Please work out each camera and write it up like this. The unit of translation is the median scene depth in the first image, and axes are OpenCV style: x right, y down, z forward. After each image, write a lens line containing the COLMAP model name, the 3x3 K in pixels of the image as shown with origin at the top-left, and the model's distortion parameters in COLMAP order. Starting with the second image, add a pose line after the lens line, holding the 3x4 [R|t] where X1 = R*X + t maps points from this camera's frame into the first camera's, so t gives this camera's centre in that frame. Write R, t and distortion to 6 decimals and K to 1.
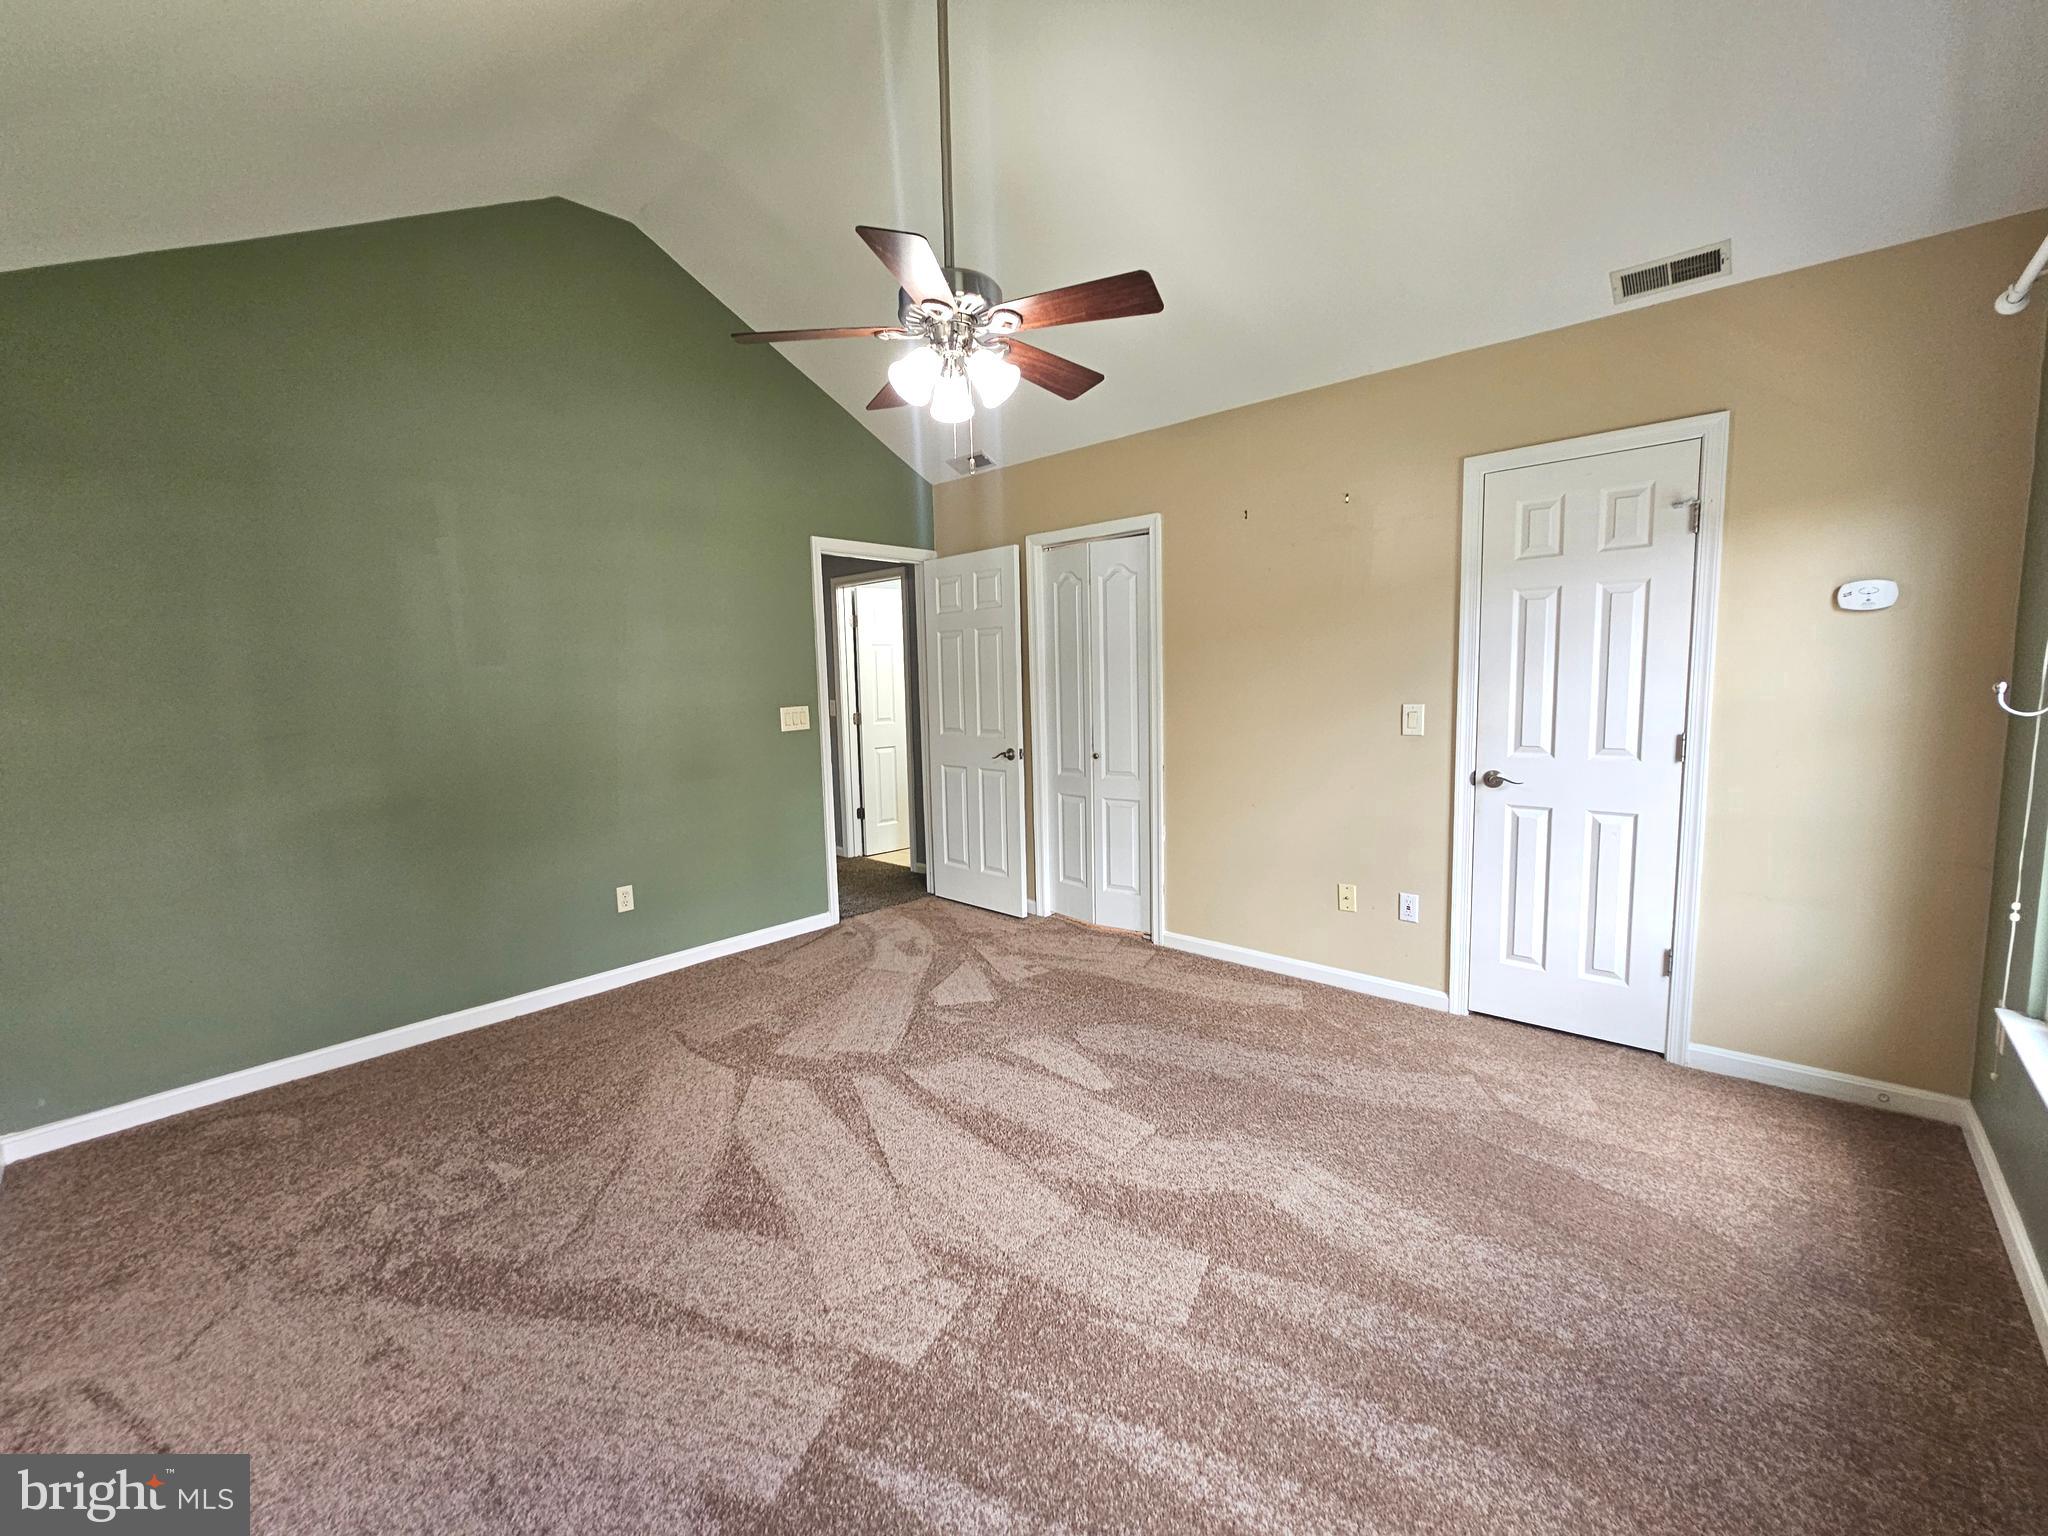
lens RADIAL K [[844.4, 0, 990.4], [0, 844.4, 767.2], [0, 0, 1]] dist [0.001984, -0.000019]
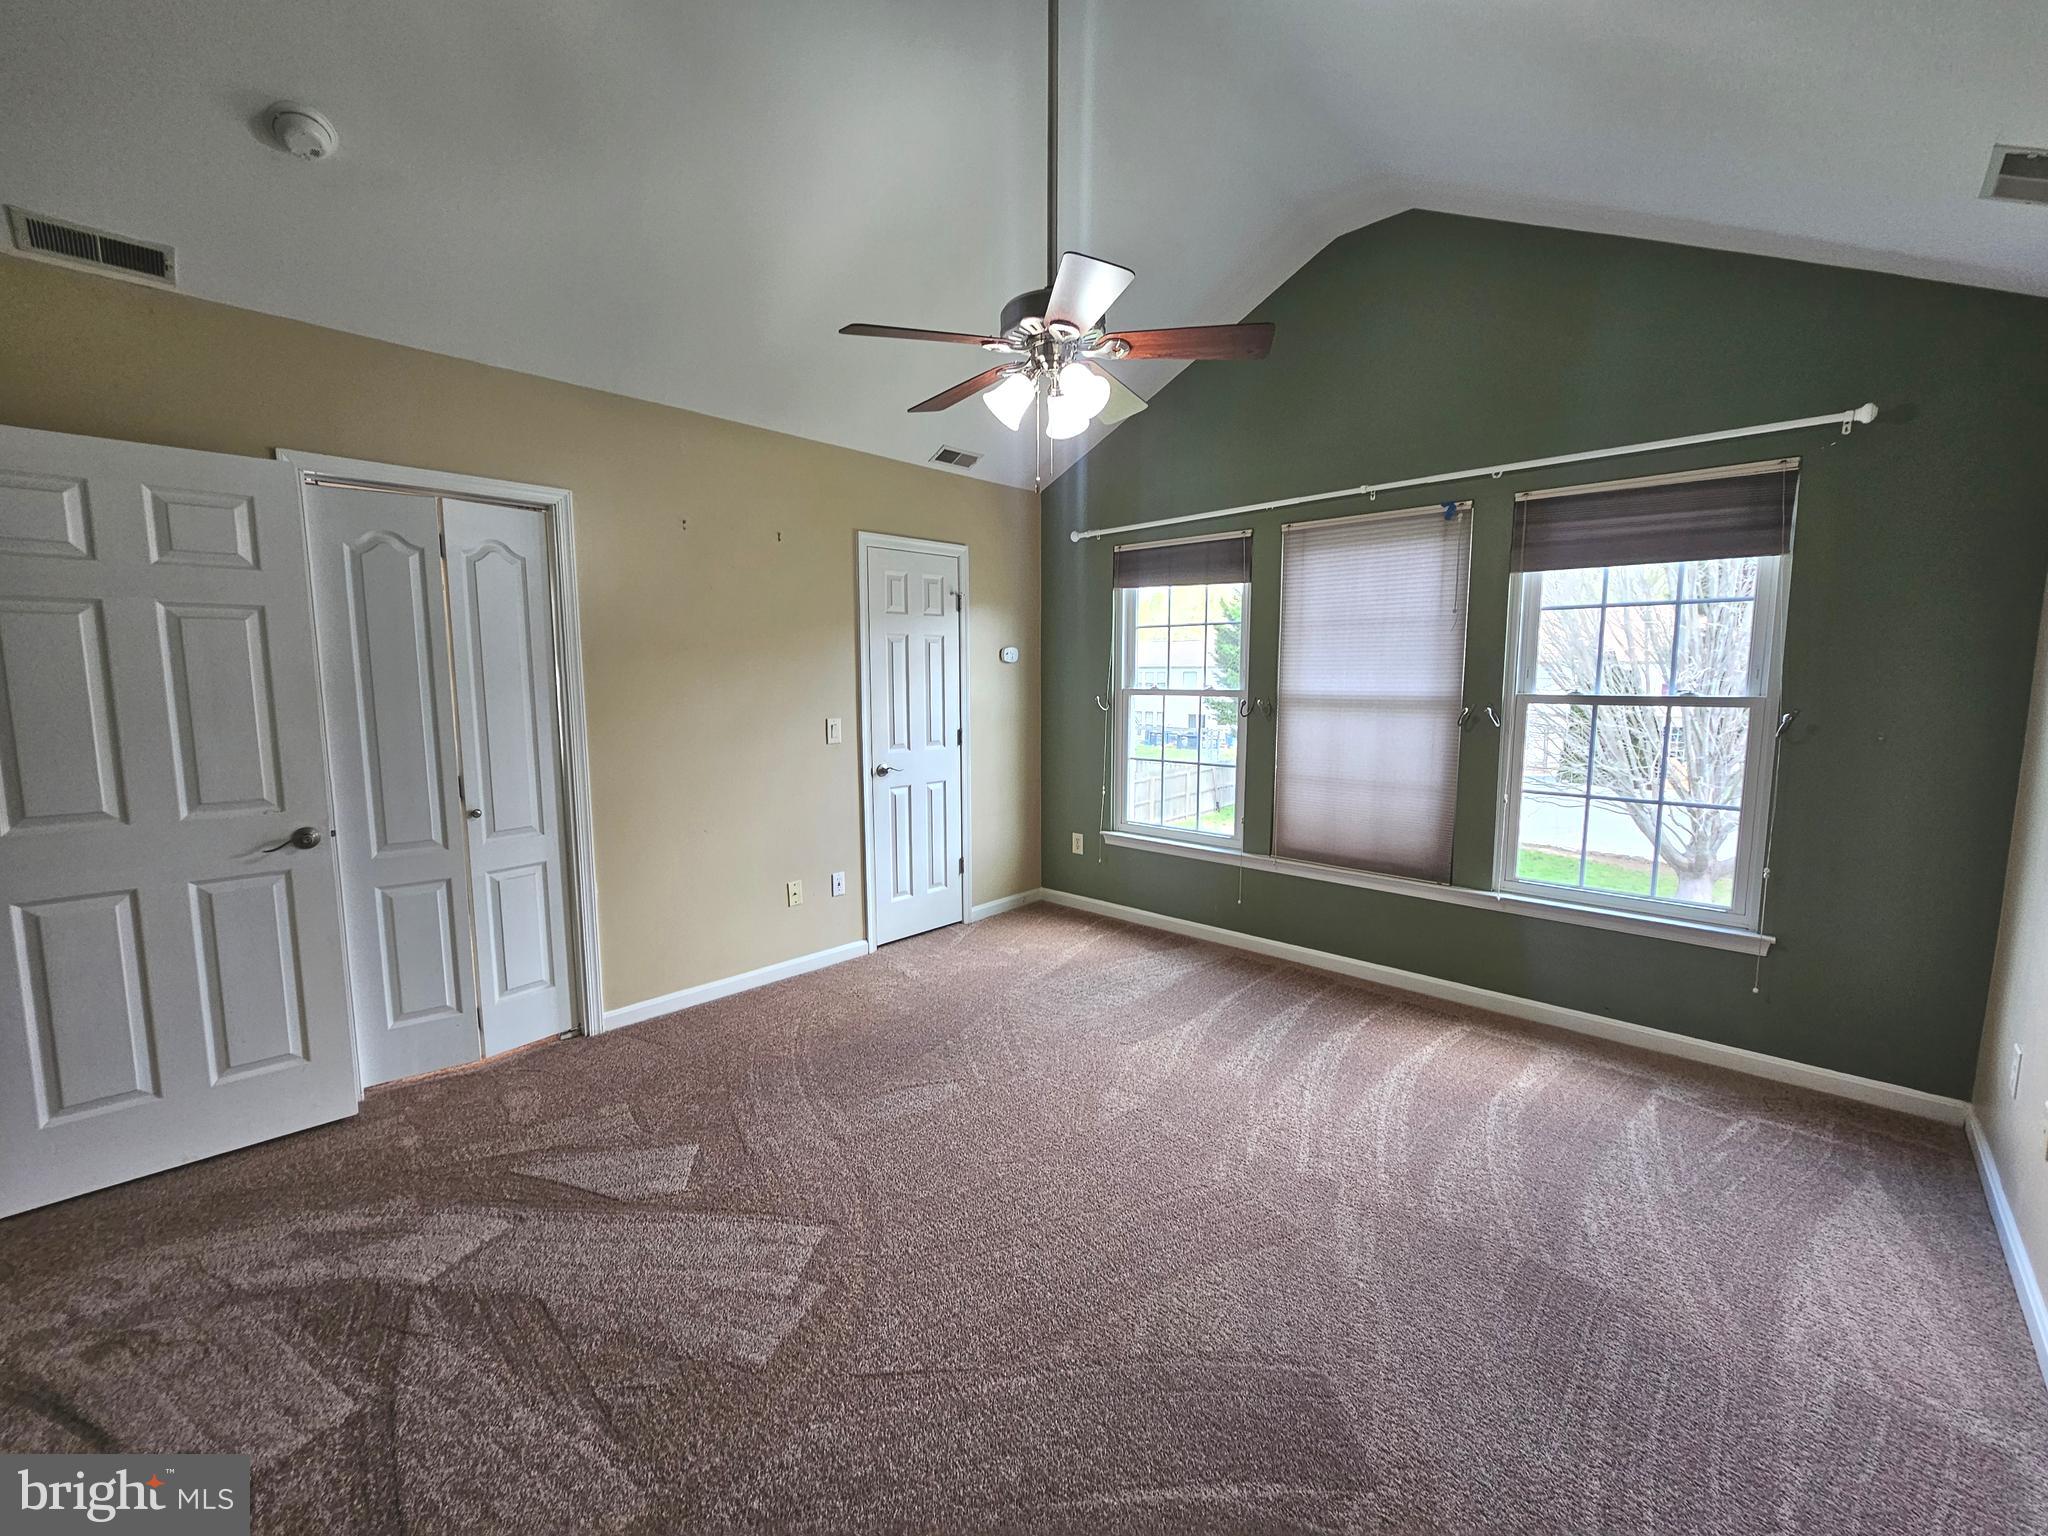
lens RADIAL K [[844.4, 0, 990.4], [0, 844.4, 767.2], [0, 0, 1]] dist [0.001984, -0.000019]
pose [[0.017812, -0.083472, 0.996351, -0.672633], [0.113759, 0.990207, 0.080923, -0.071947], [-0.993349, 0.111902, 0.027133, 0.691659]]
